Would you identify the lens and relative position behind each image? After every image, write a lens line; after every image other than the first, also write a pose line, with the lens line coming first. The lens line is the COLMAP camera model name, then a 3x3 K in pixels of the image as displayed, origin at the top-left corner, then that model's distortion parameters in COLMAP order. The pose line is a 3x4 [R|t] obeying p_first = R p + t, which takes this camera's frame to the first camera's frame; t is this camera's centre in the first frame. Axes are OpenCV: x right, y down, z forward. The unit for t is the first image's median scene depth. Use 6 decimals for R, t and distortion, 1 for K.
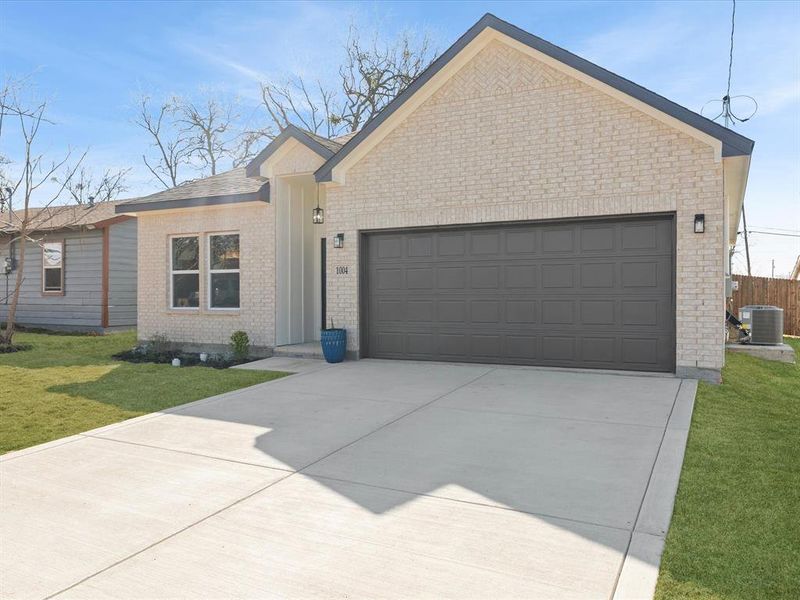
lens RADIAL K [[647.5, 0, 400.0], [0, 647.5, 300.0], [0, 0, 1]] dist [-0.005540, 0.003975]
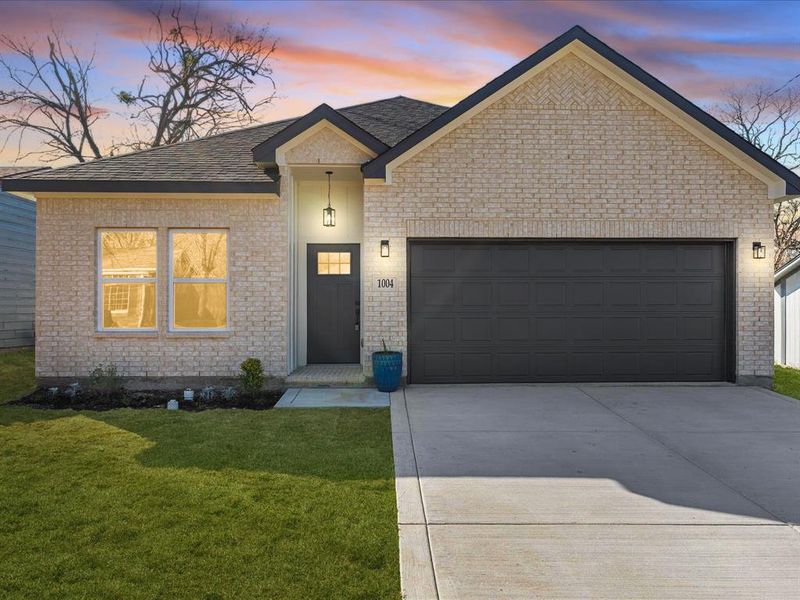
lens RADIAL K [[647.5, 0, 400.0], [0, 647.5, 300.0], [0, 0, 1]] dist [-0.005540, 0.003975]
pose [[0.865554, 0.006420, 0.500774, -0.561087], [0.002100, 0.999863, -0.016448, -0.010387], [-0.500811, 0.015288, 0.865422, 0.276984]]
